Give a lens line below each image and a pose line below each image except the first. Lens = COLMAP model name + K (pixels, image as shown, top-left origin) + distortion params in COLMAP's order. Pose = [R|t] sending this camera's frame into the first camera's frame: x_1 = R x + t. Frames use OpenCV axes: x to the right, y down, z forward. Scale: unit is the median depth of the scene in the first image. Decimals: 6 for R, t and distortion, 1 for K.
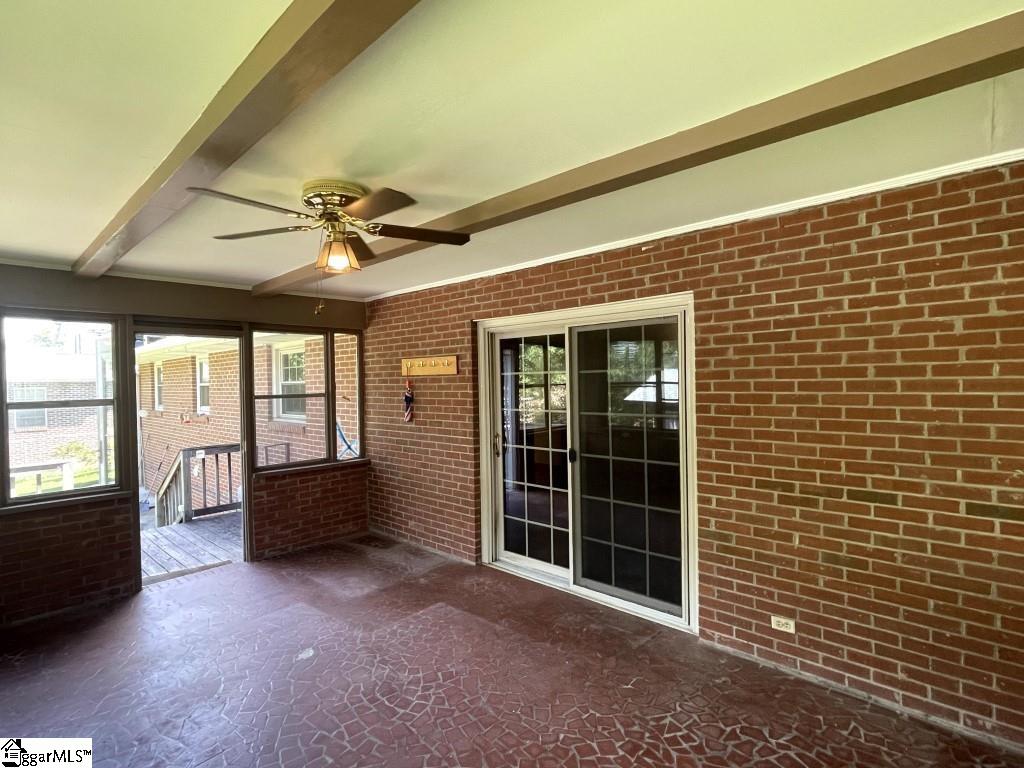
lens RADIAL K [[507.4, 0, 502.8], [0, 507.4, 386.0], [0, 0, 1]] dist [0.003755, 0.000024]
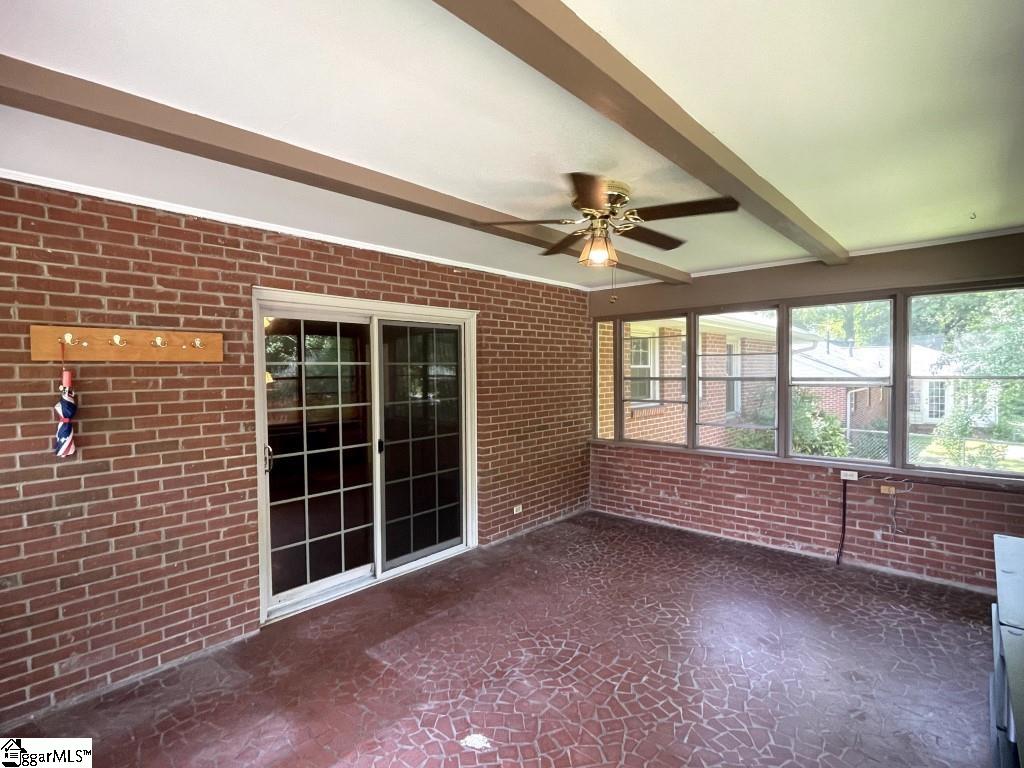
lens RADIAL K [[507.4, 0, 504.5], [0, 507.4, 383.4], [0, 0, 1]] dist [0.003755, 0.000024]
pose [[-0.004243, -0.009349, 0.999947, -0.978596], [0.022816, 0.999695, 0.009444, 0.008705], [-0.999731, 0.022855, -0.004028, 0.839110]]
